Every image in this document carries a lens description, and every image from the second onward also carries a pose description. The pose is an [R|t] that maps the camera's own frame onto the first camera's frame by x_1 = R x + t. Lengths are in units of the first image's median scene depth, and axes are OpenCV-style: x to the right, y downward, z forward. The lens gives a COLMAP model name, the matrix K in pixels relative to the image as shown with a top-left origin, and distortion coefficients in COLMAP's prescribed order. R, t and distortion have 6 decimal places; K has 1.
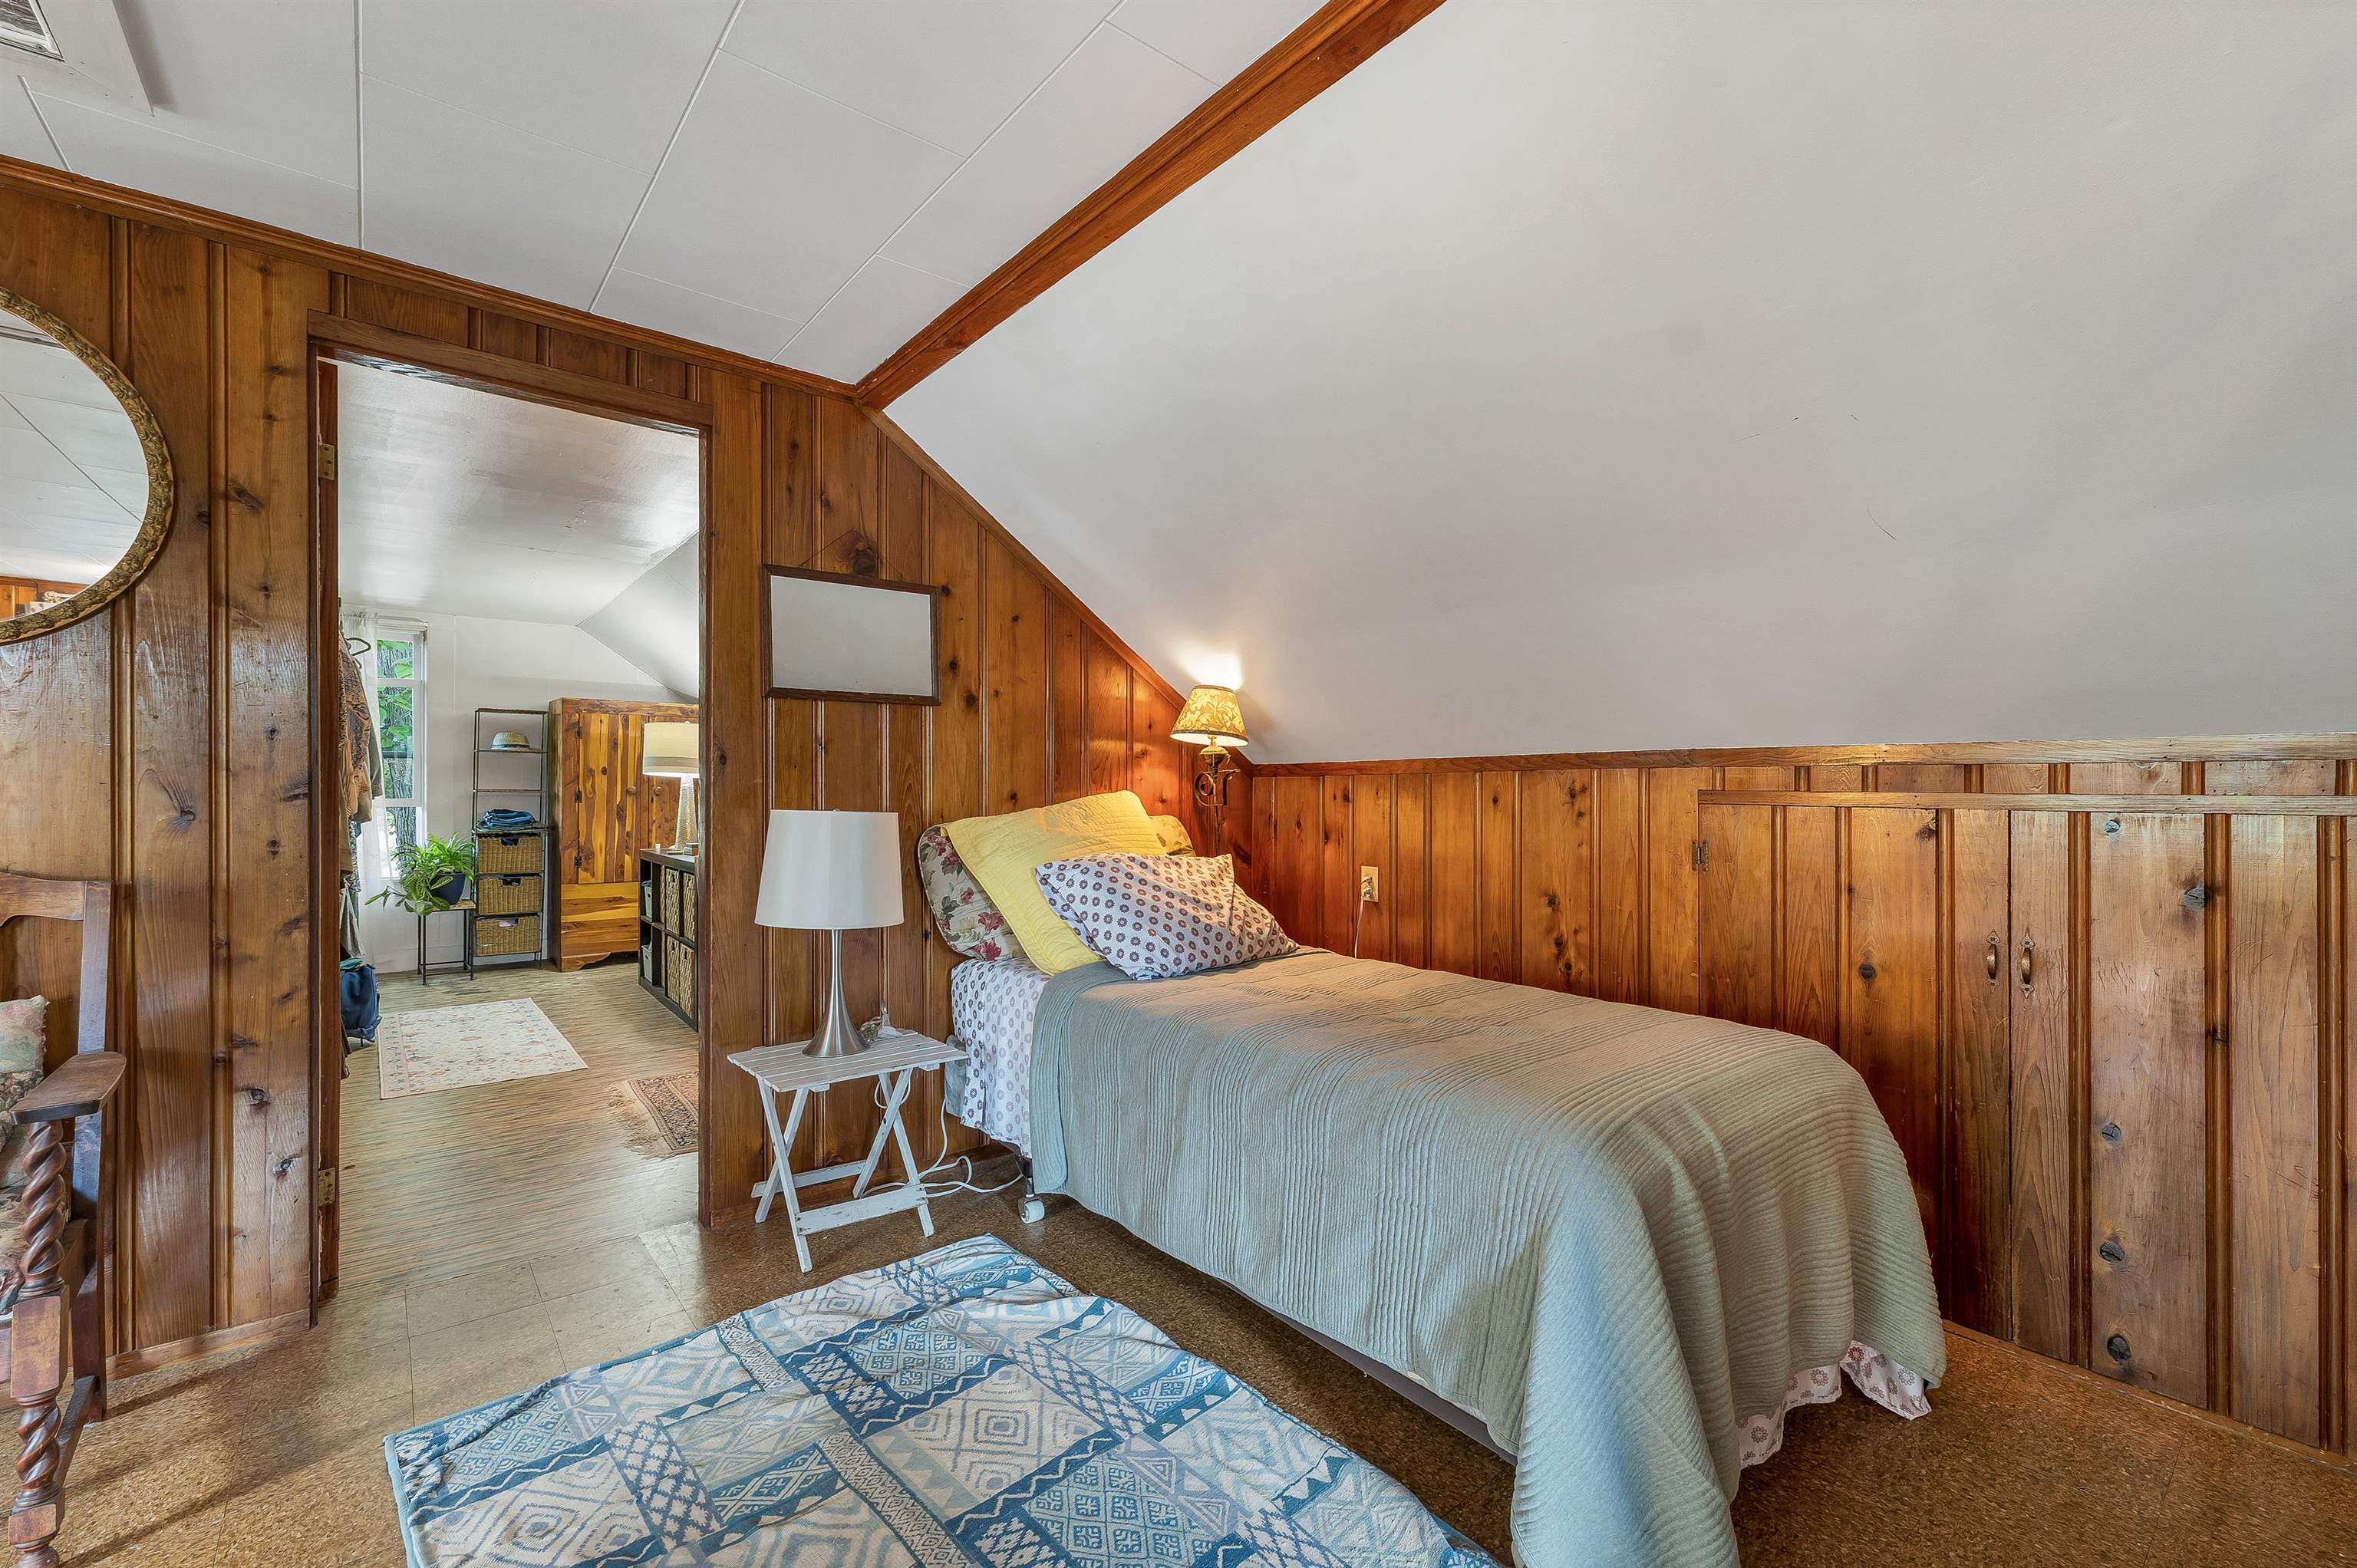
lens RADIAL K [[966.6, 0, 1177.2], [0, 966.6, 790.0], [0, 0, 1]] dist [-0.001188, -0.000941]
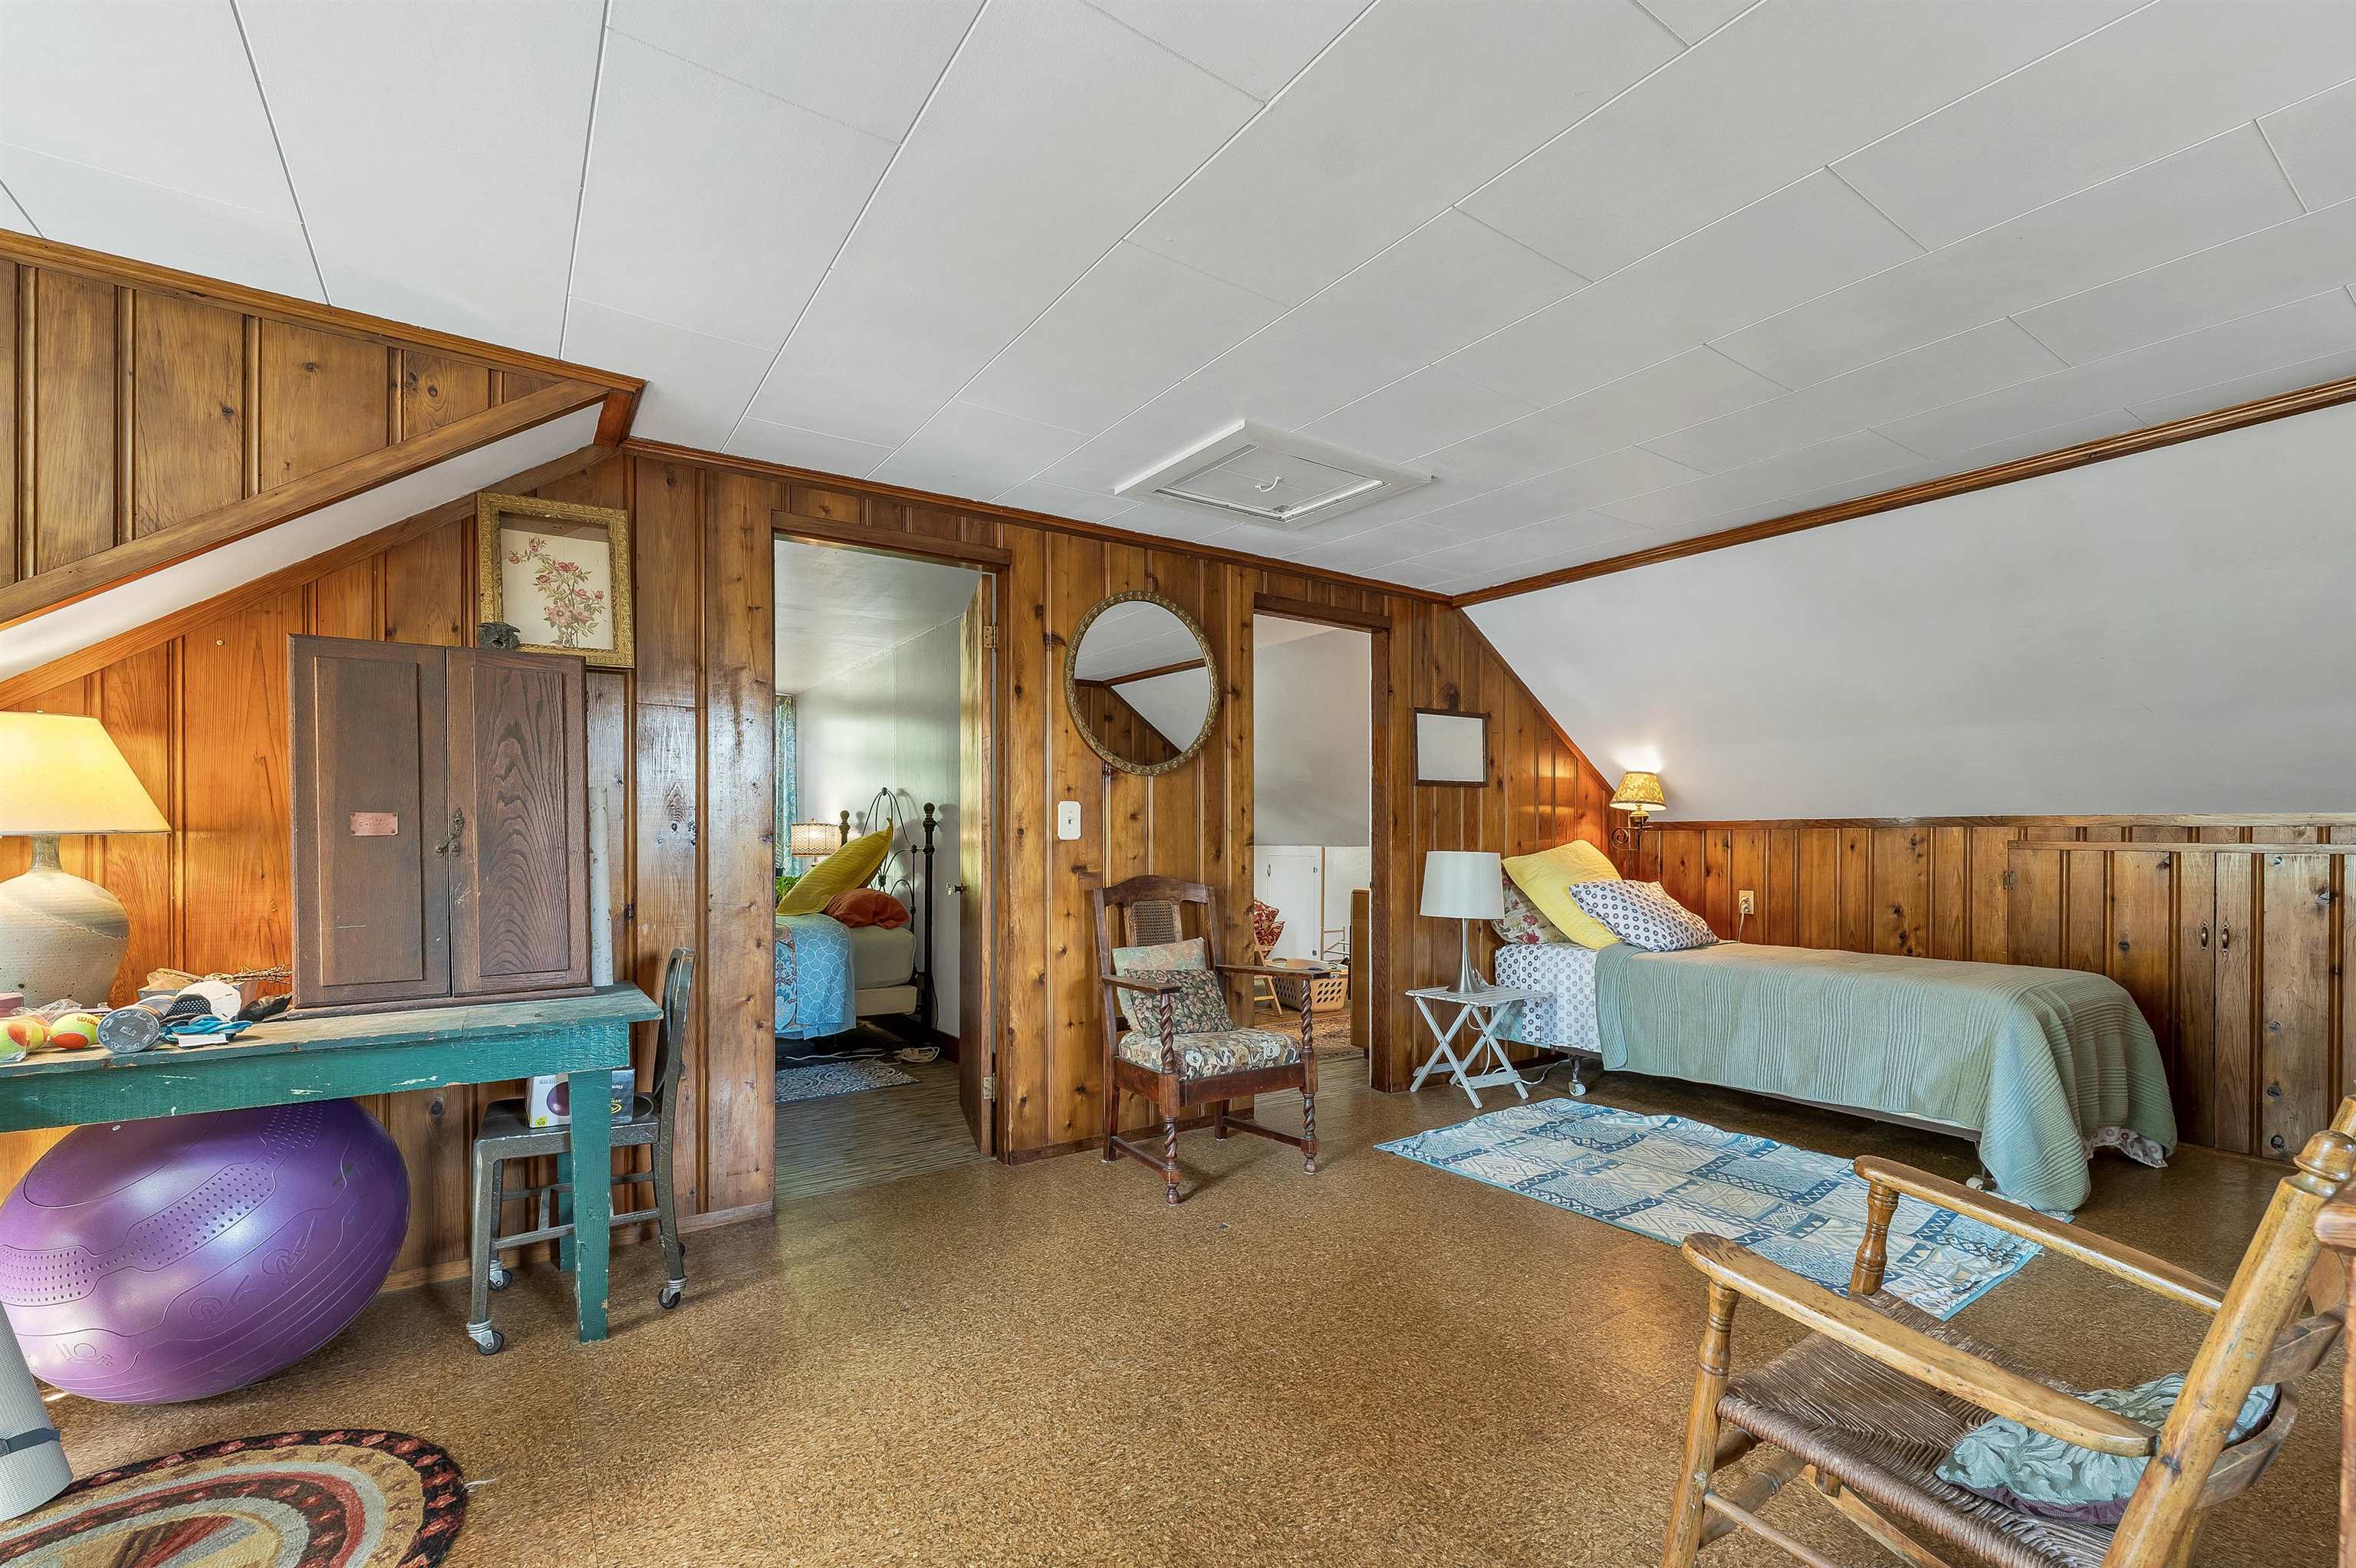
lens RADIAL K [[980.8, 0, 1179.8], [0, 980.8, 845.7], [0, 0, 1]] dist [-0.002736, 0.000494]
pose [[0.995190, 0.001826, -0.097943, -0.726088], [-0.000988, 0.999962, 0.008604, -0.004670], [0.097955, -0.008466, 0.995155, -0.828144]]
